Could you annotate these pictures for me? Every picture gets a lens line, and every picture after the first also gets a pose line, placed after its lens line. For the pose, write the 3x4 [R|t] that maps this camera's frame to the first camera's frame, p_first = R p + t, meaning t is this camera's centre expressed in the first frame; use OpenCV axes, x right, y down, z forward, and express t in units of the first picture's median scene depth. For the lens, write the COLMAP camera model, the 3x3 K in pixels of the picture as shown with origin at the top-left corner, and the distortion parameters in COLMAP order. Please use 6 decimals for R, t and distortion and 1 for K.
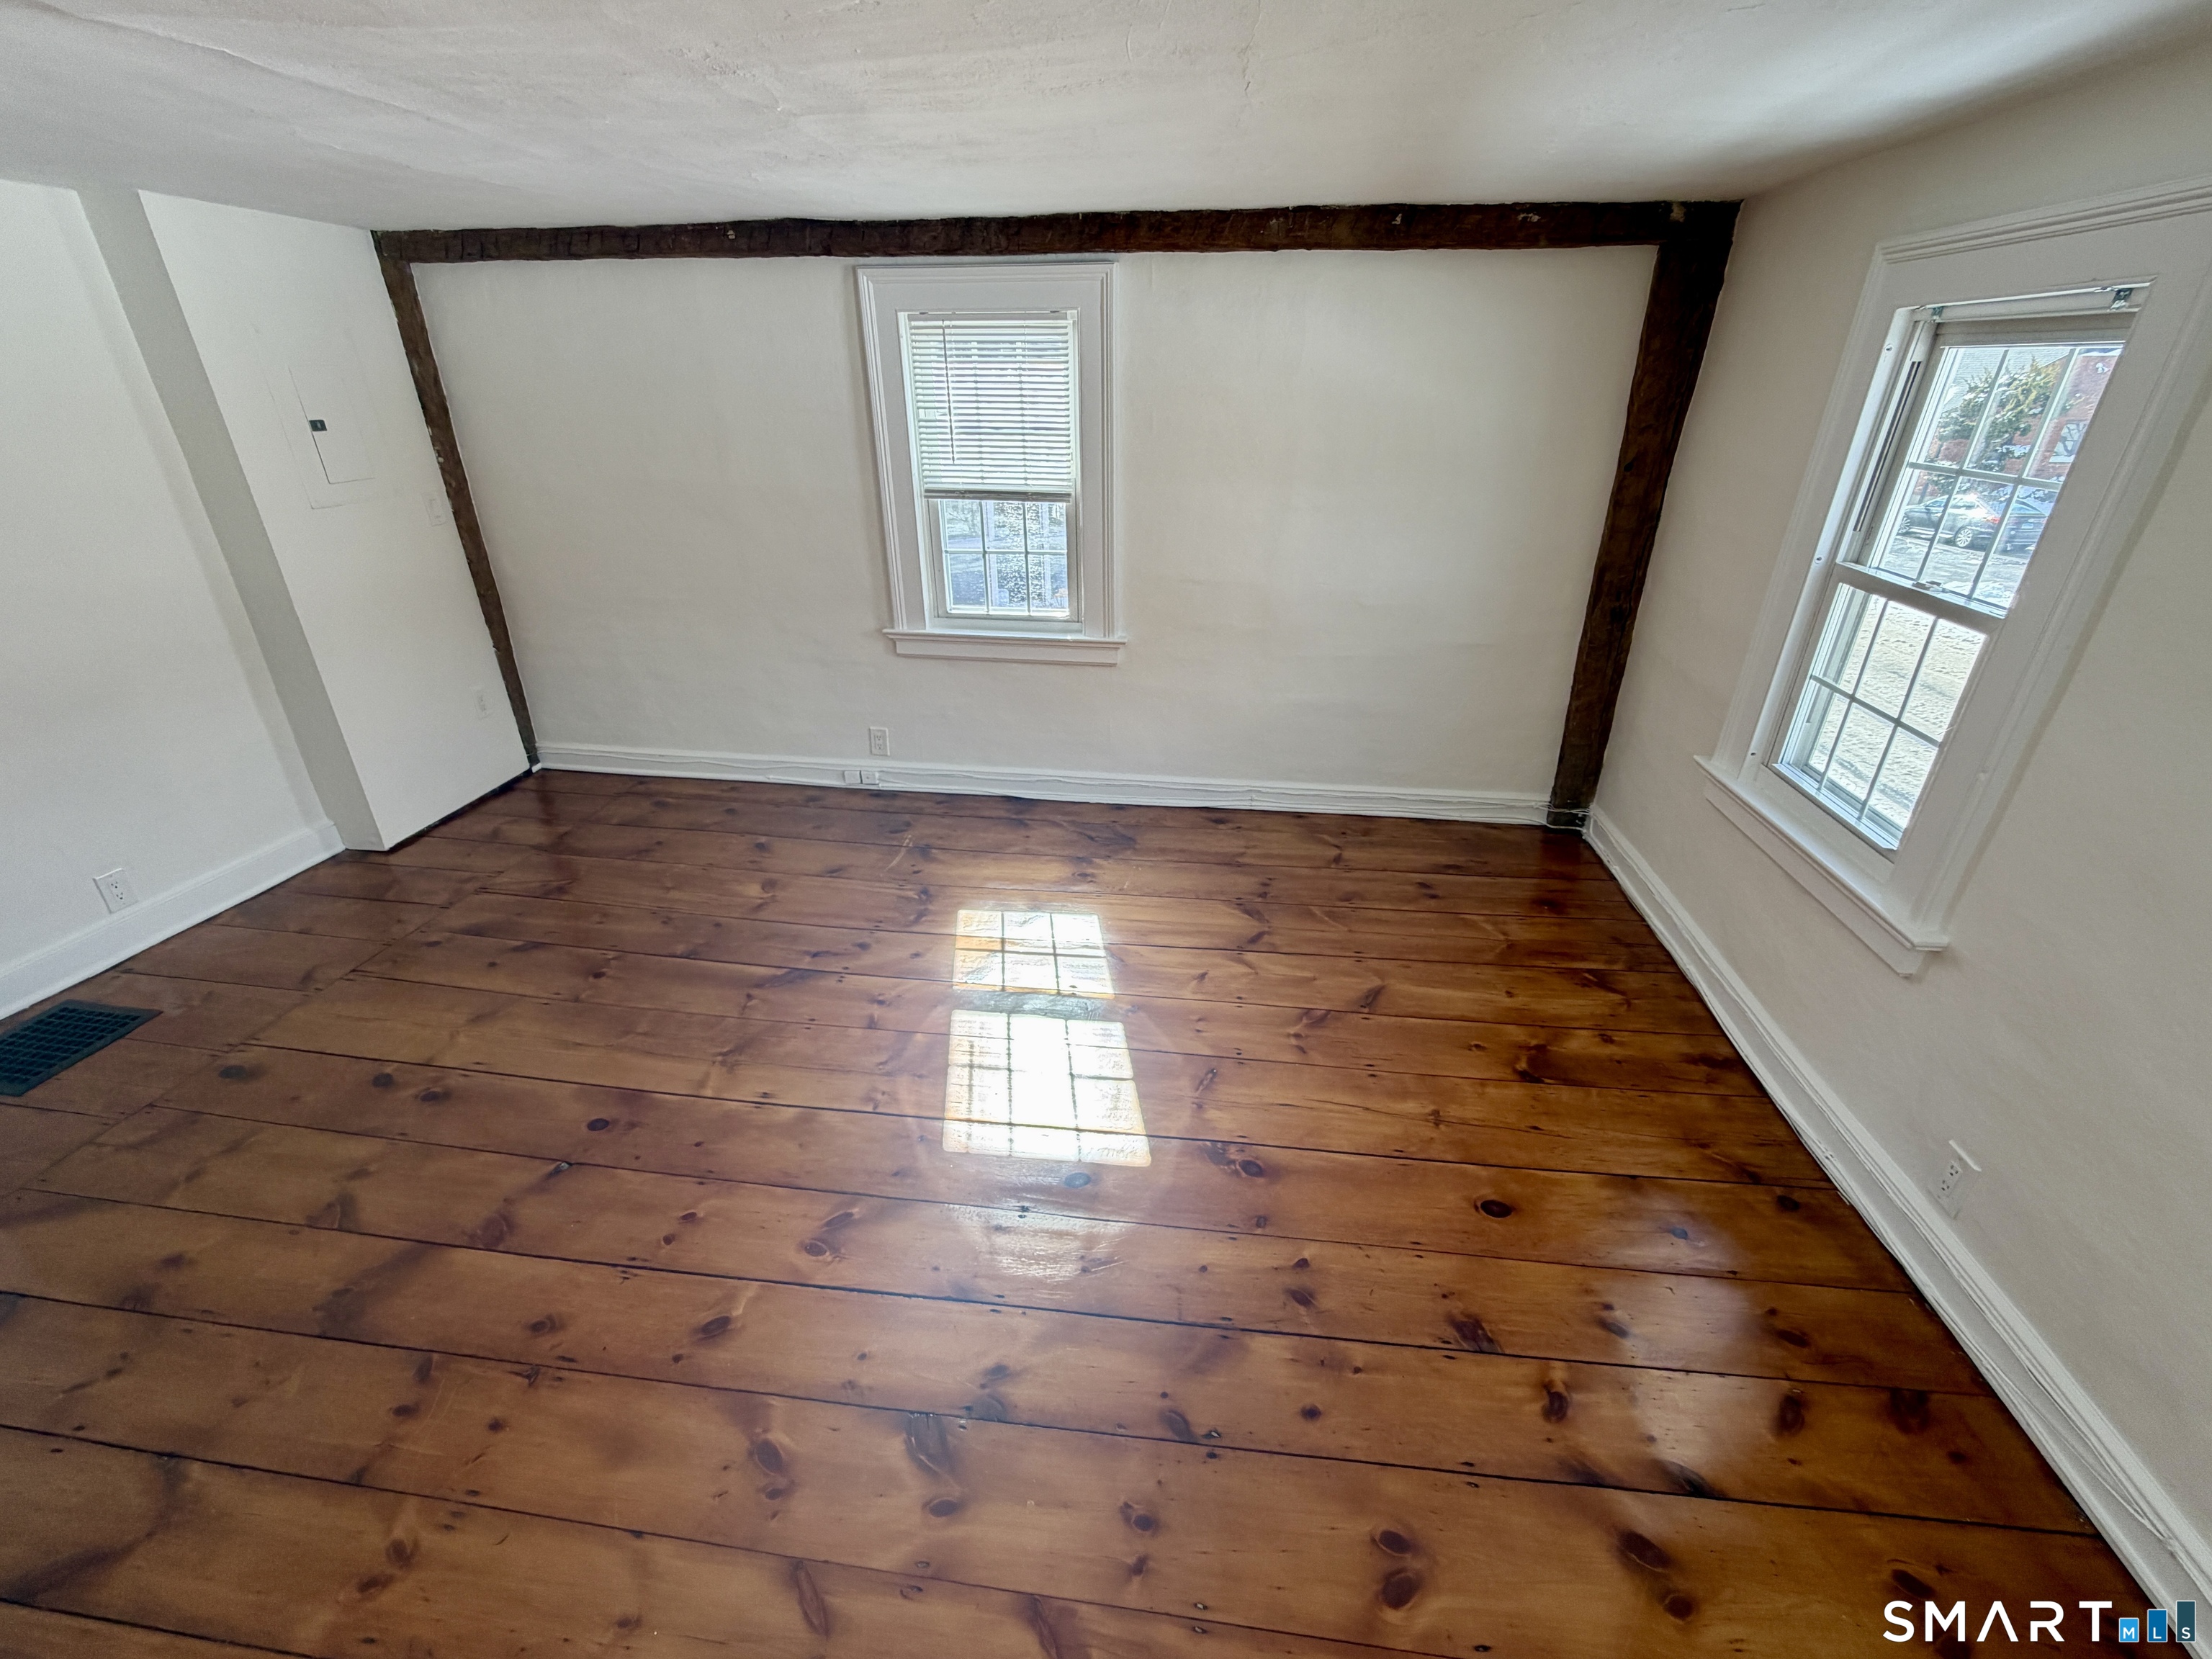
lens RADIAL K [[948.4, 0, 1113.6], [0, 948.4, 829.3], [0, 0, 1]] dist [0.000197, 0.000753]
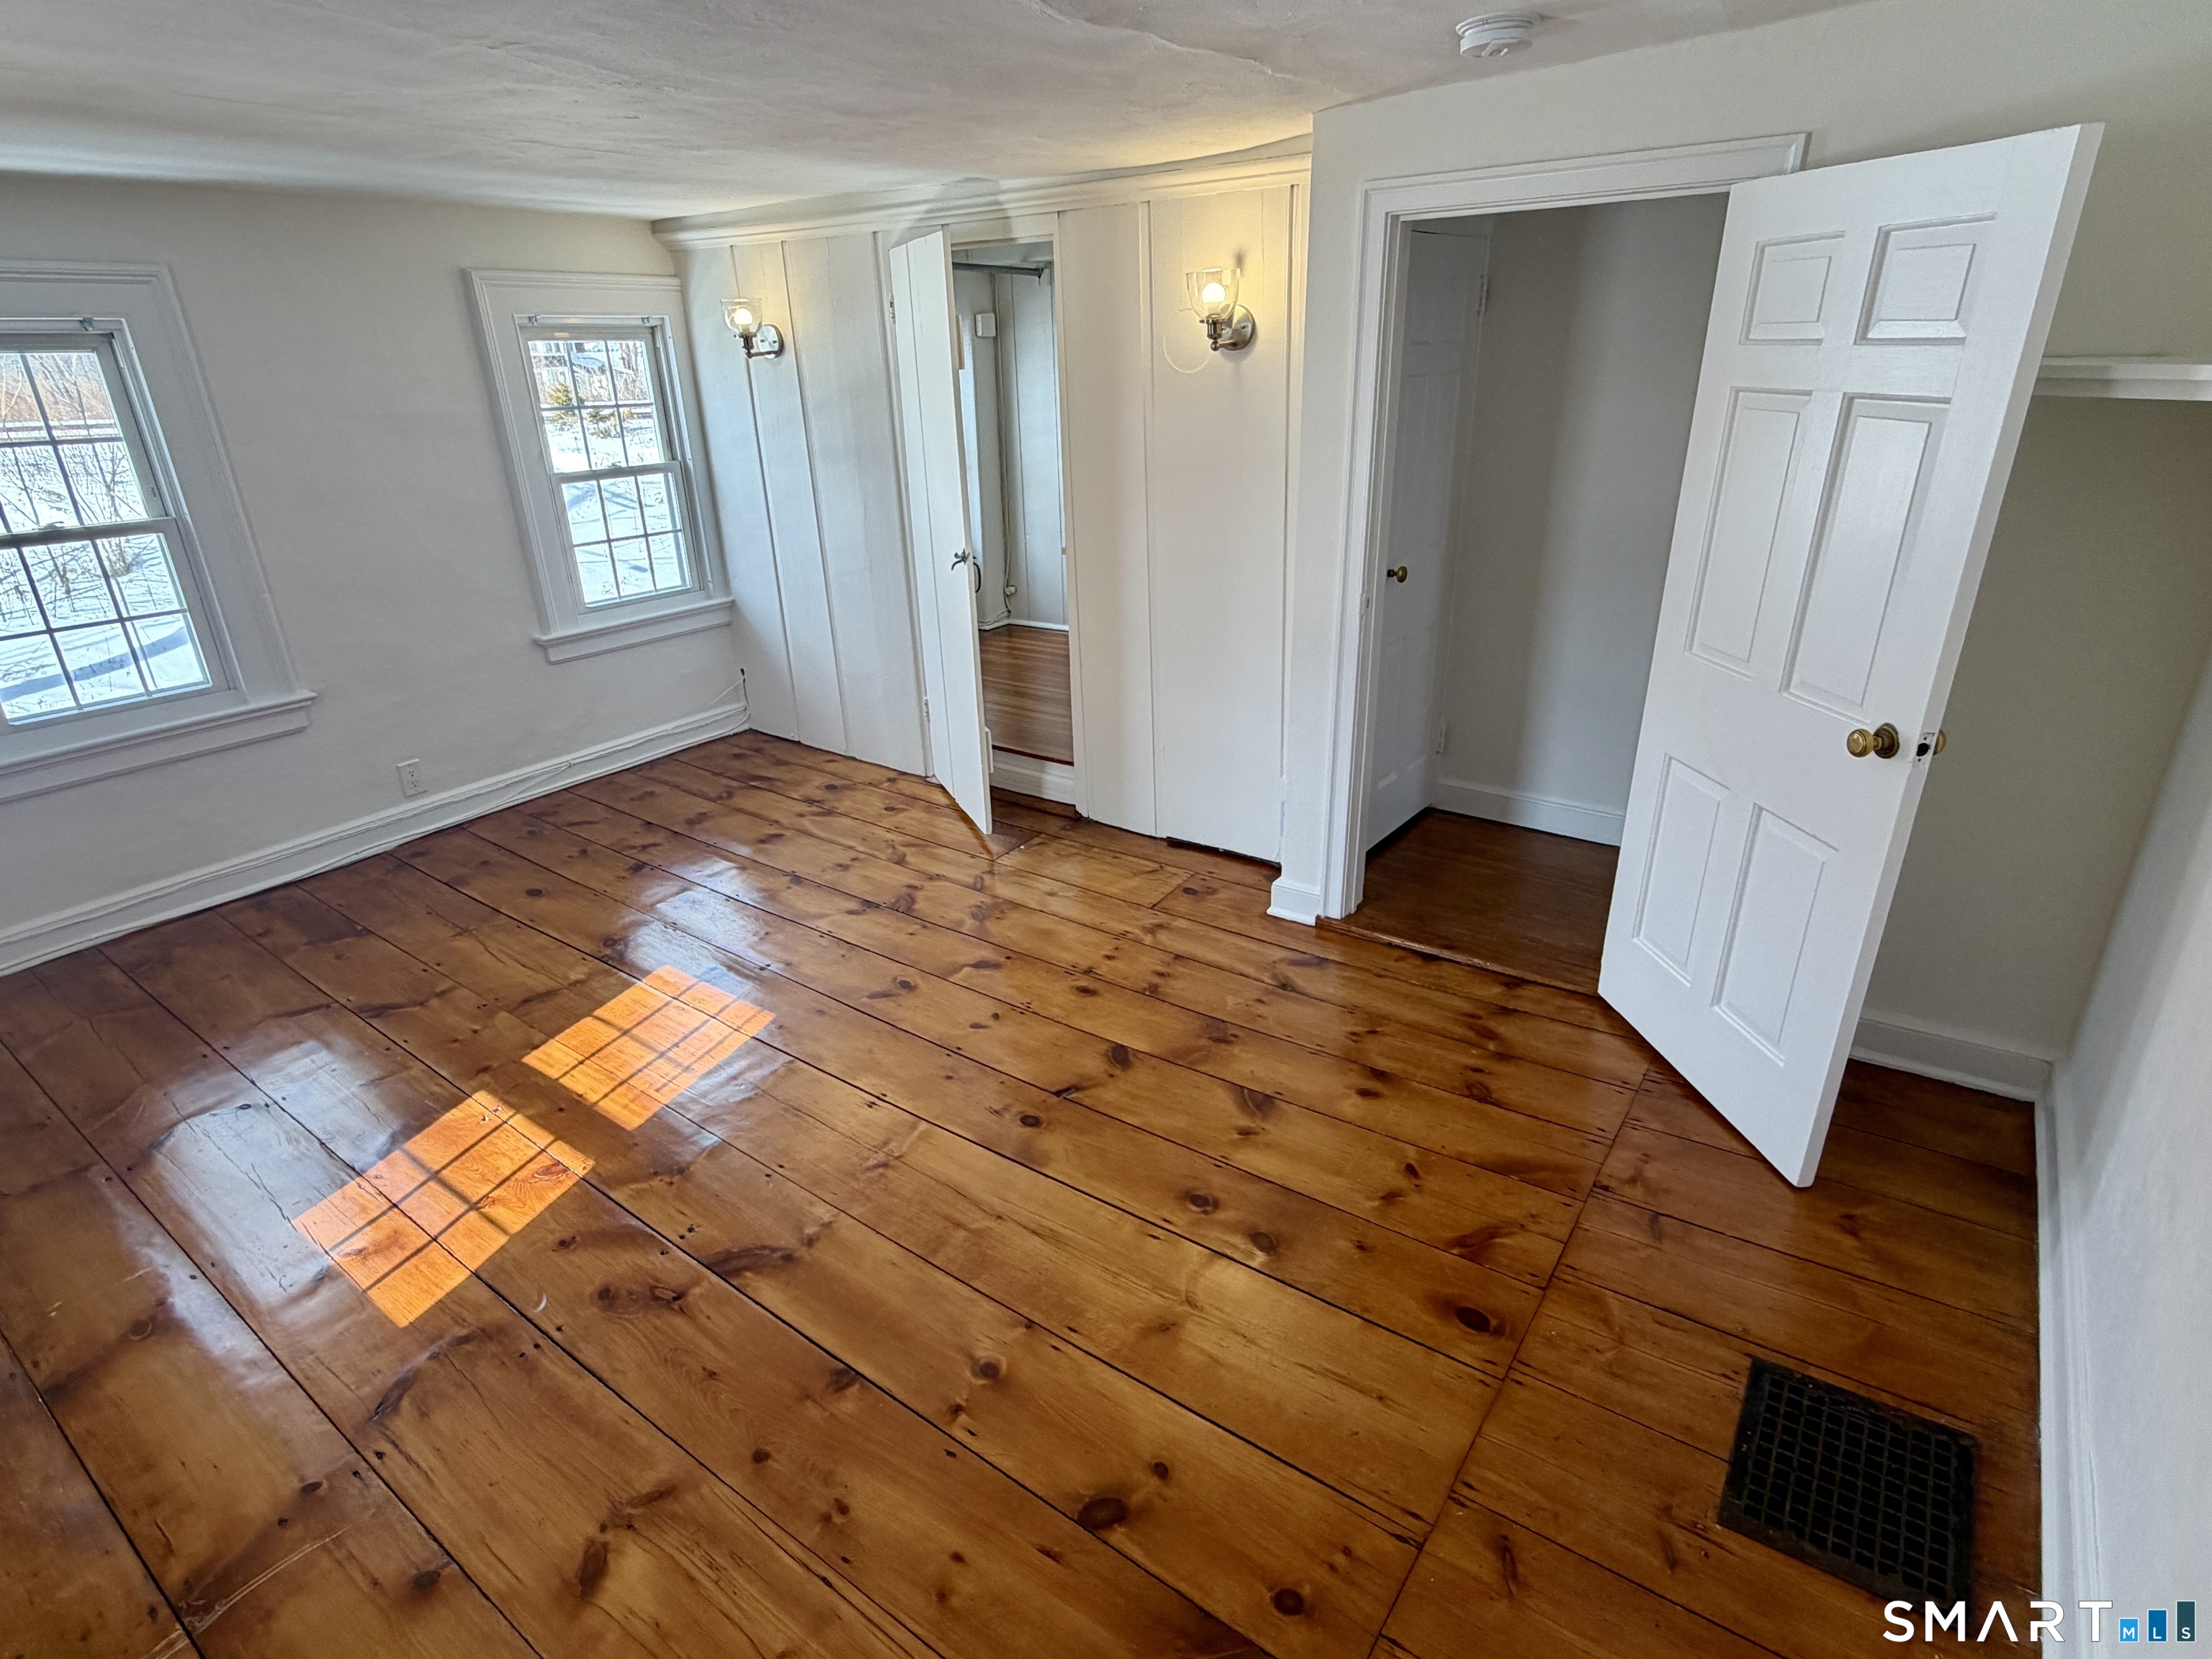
lens RADIAL K [[1135.6, 0, 1115.3], [0, 1135.6, 824.3], [0, 0, 1]] dist [0.002815, -0.000269]
pose [[-0.885772, -0.155153, 0.437419, -0.785070], [0.227693, 0.675991, 0.700851, -0.483498], [-0.404431, 0.720392, -0.563446, 1.025620]]
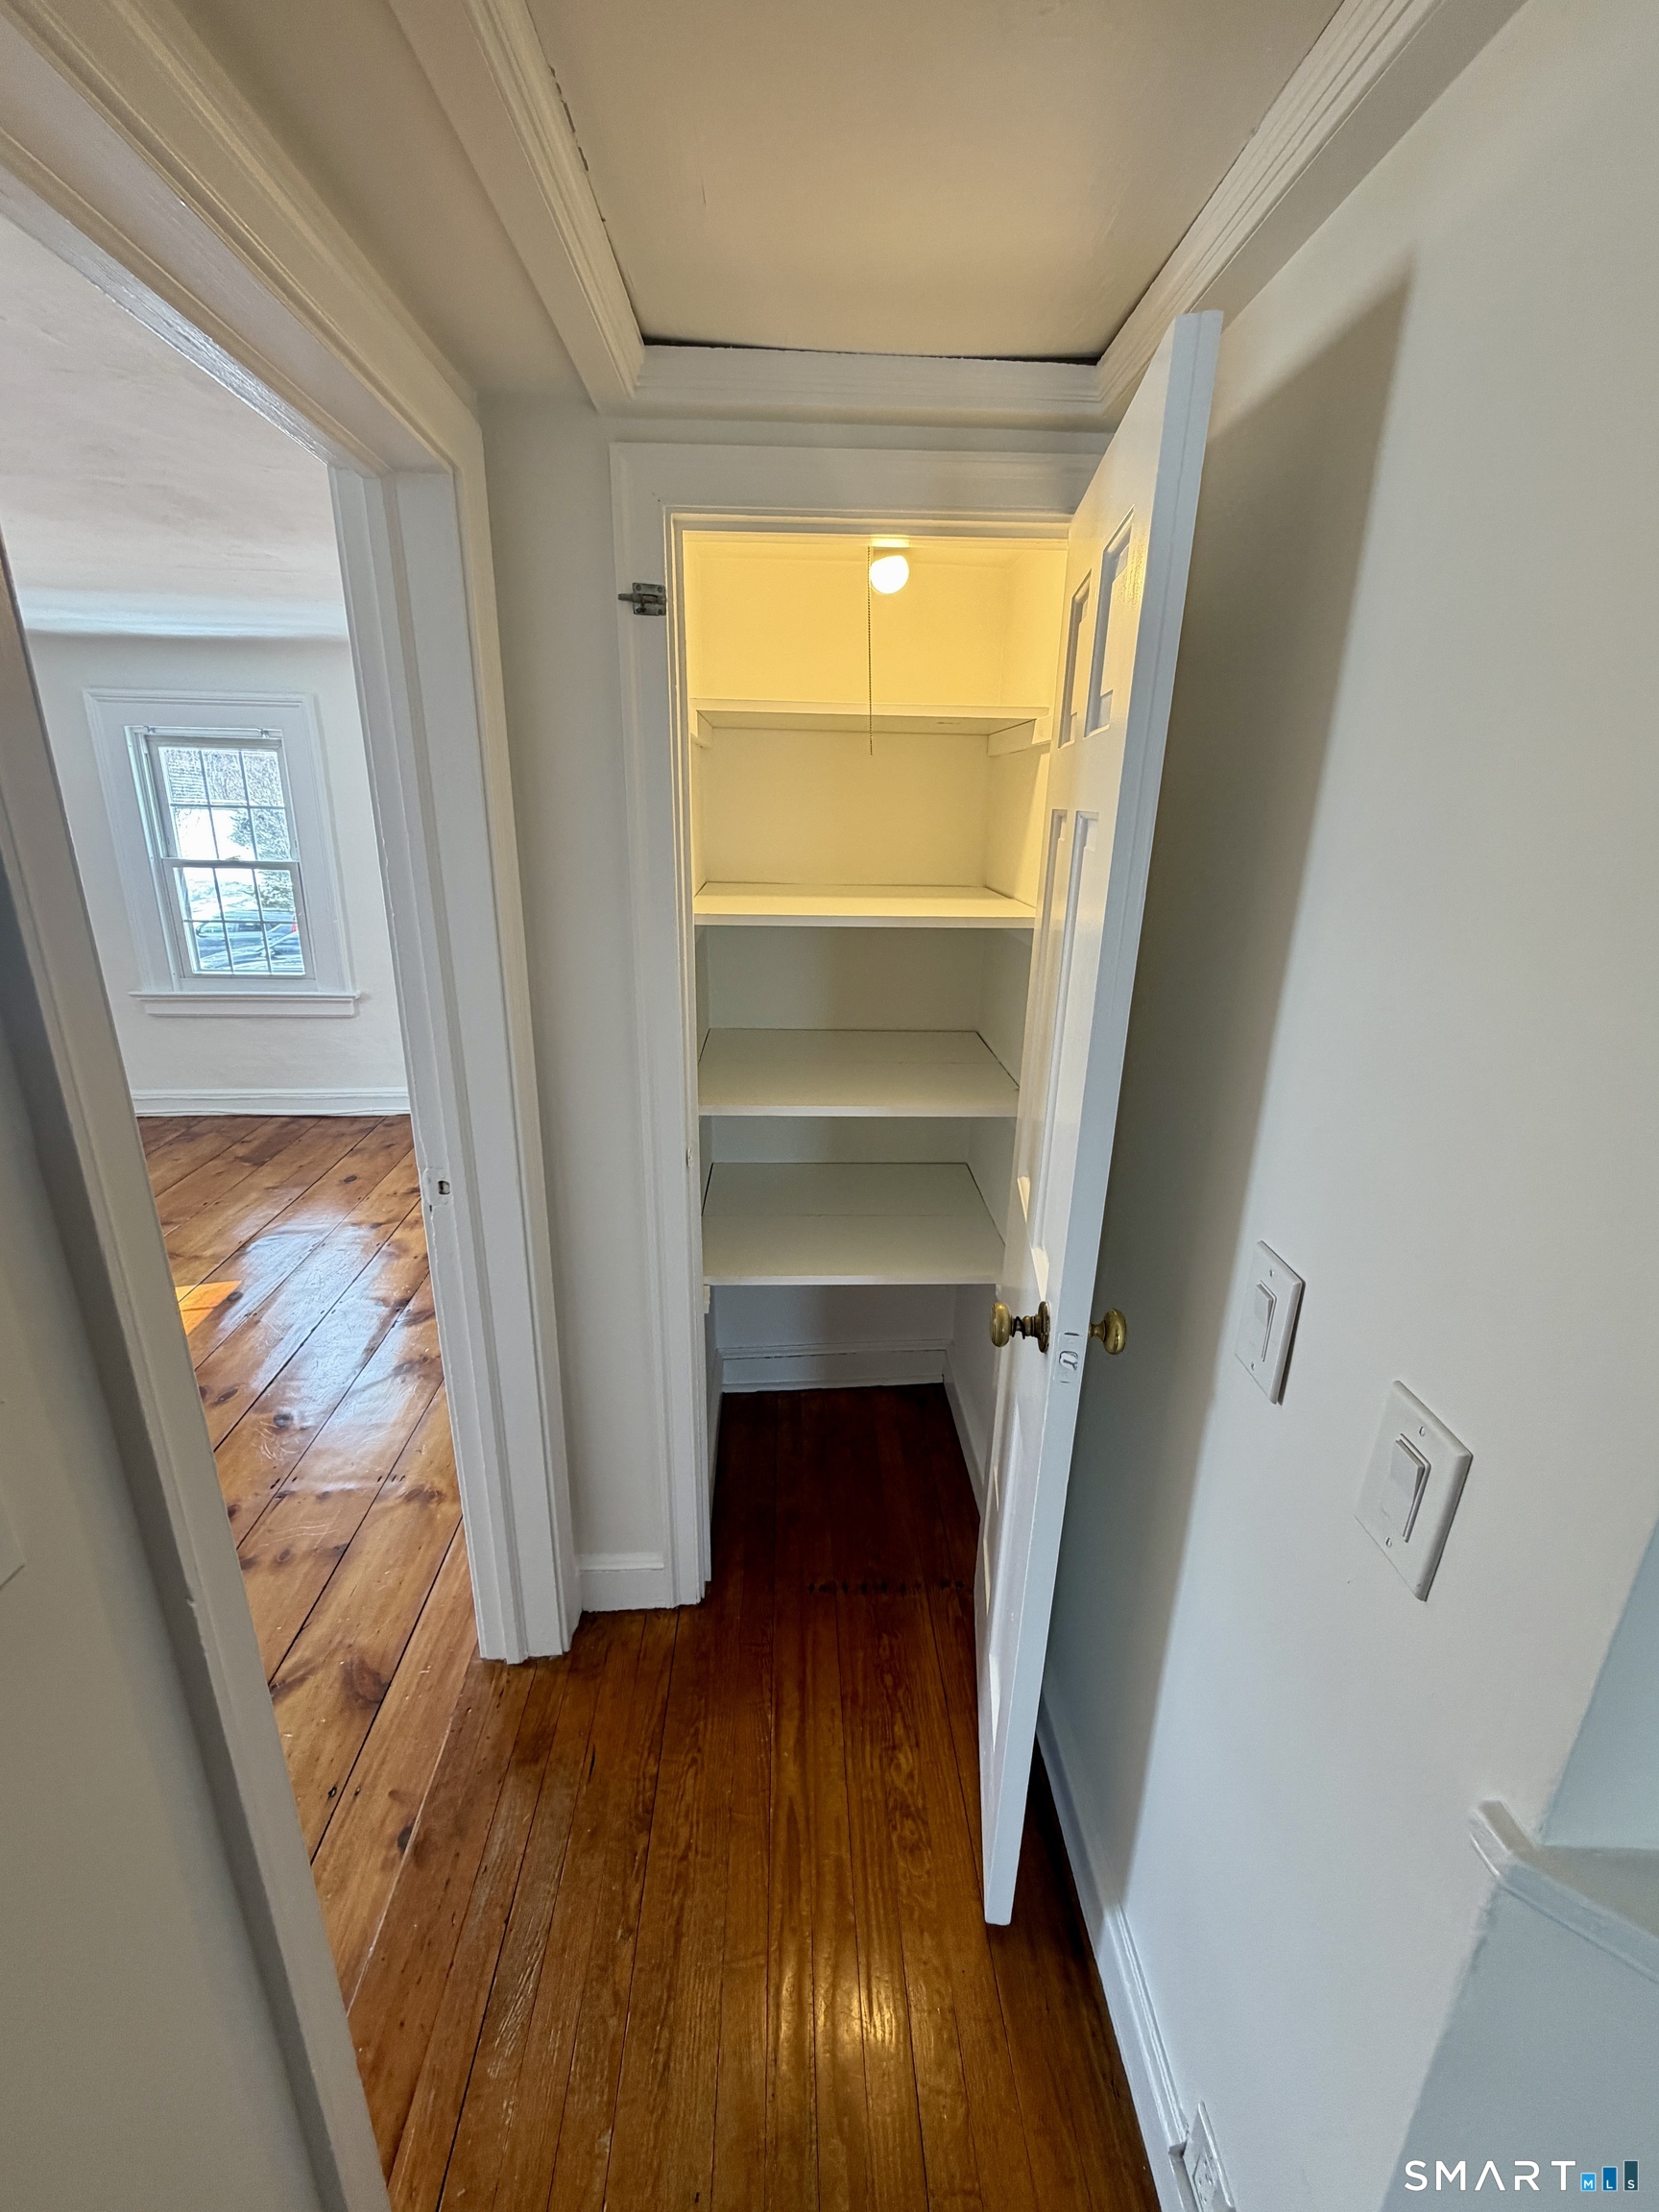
lens RADIAL K [[939.4, 0, 834.3], [0, 939.4, 1109.4], [0, 0, 1]] dist [0.001512, 0.000136]
pose [[-0.190384, -0.312344, 0.930696, -0.969027], [0.411357, 0.835413, 0.364515, -0.002752], [-0.891369, 0.452246, -0.030565, 0.085208]]
